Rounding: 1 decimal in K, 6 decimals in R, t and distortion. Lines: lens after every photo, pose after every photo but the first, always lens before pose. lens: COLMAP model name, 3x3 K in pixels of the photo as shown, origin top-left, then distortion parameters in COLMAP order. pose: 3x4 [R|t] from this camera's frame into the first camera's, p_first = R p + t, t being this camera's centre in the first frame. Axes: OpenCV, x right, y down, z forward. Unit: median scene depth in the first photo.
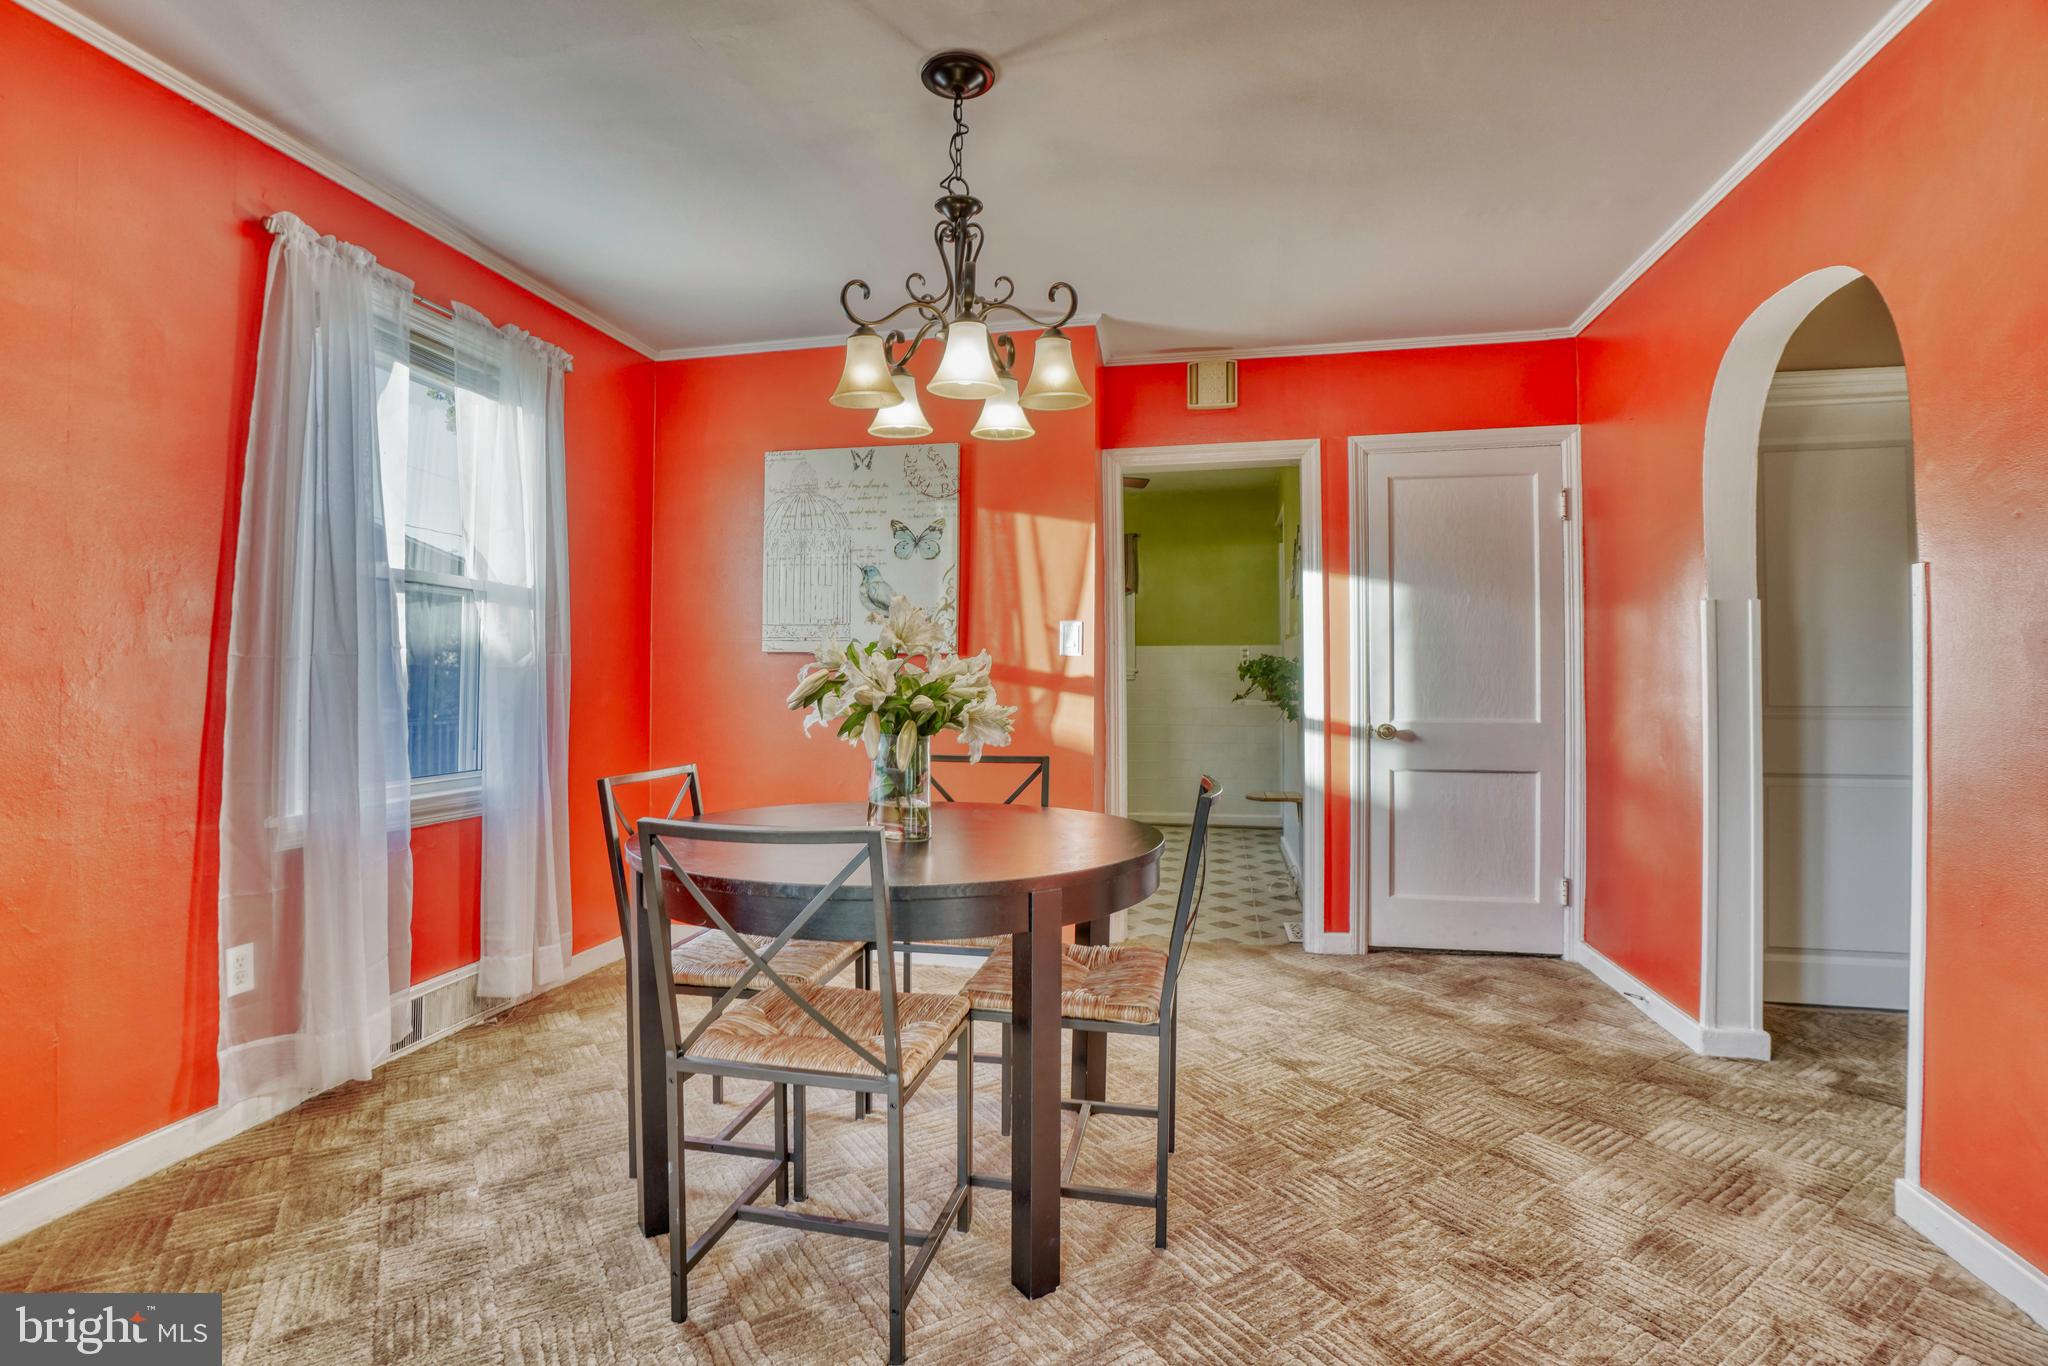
lens RADIAL K [[938.4, 0, 998.3], [0, 938.4, 676.8], [0, 0, 1]] dist [-0.077766, 0.032389]
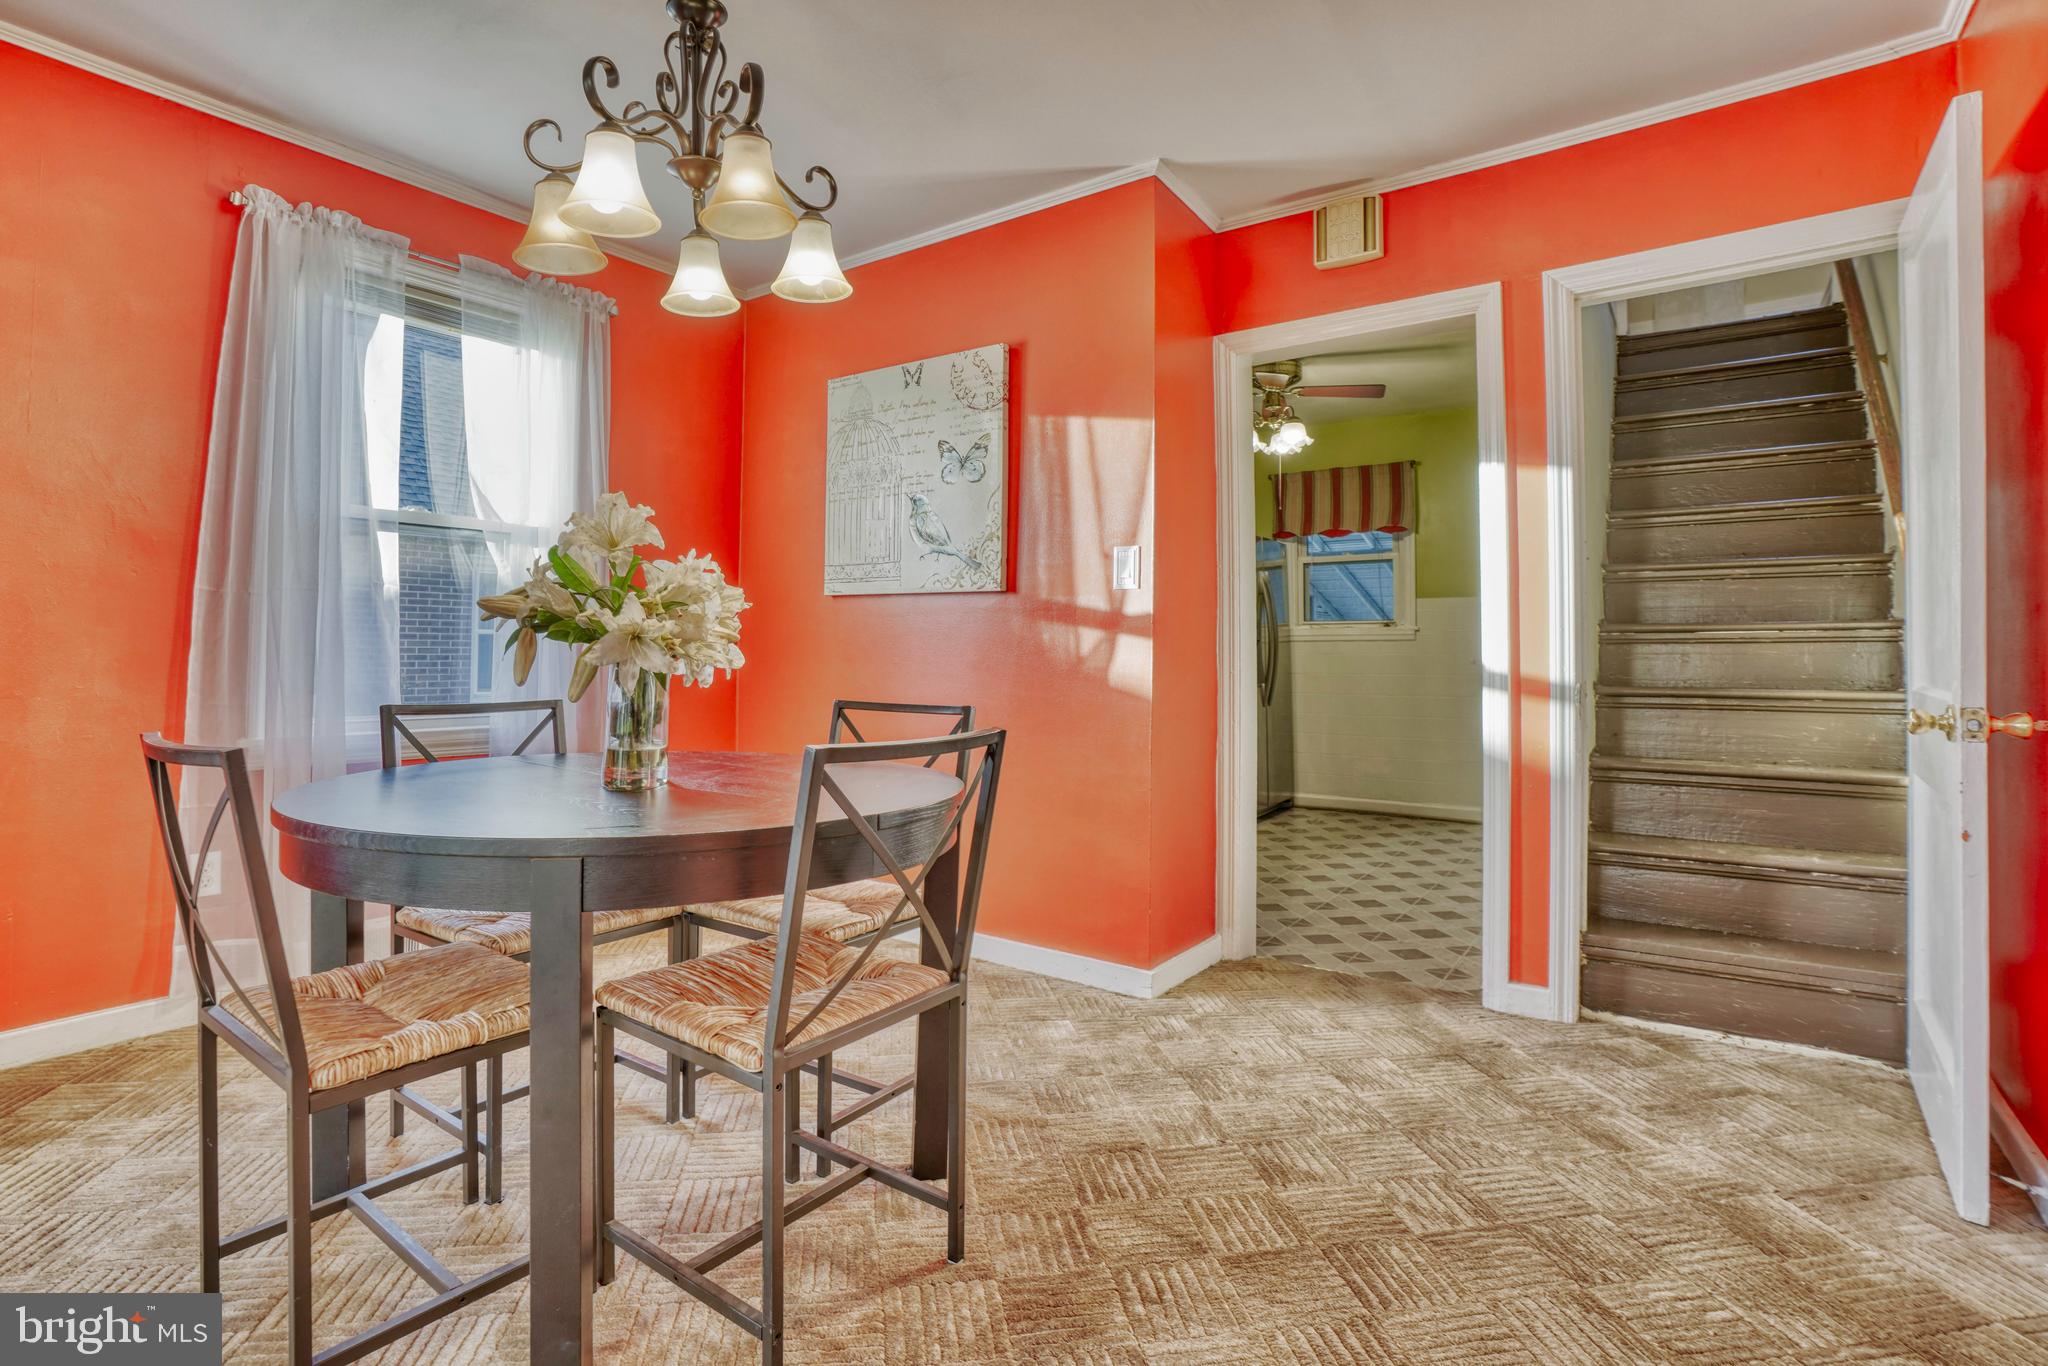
lens RADIAL K [[982.7, 0, 978.6], [0, 982.7, 606.1], [0, 0, 1]] dist [-0.047949, 0.015354]
pose [[0.919764, -0.018417, -0.392040, 0.288757], [0.000444, 0.998947, -0.045887, 0.031193], [0.392472, 0.042031, 0.918803, 0.182430]]
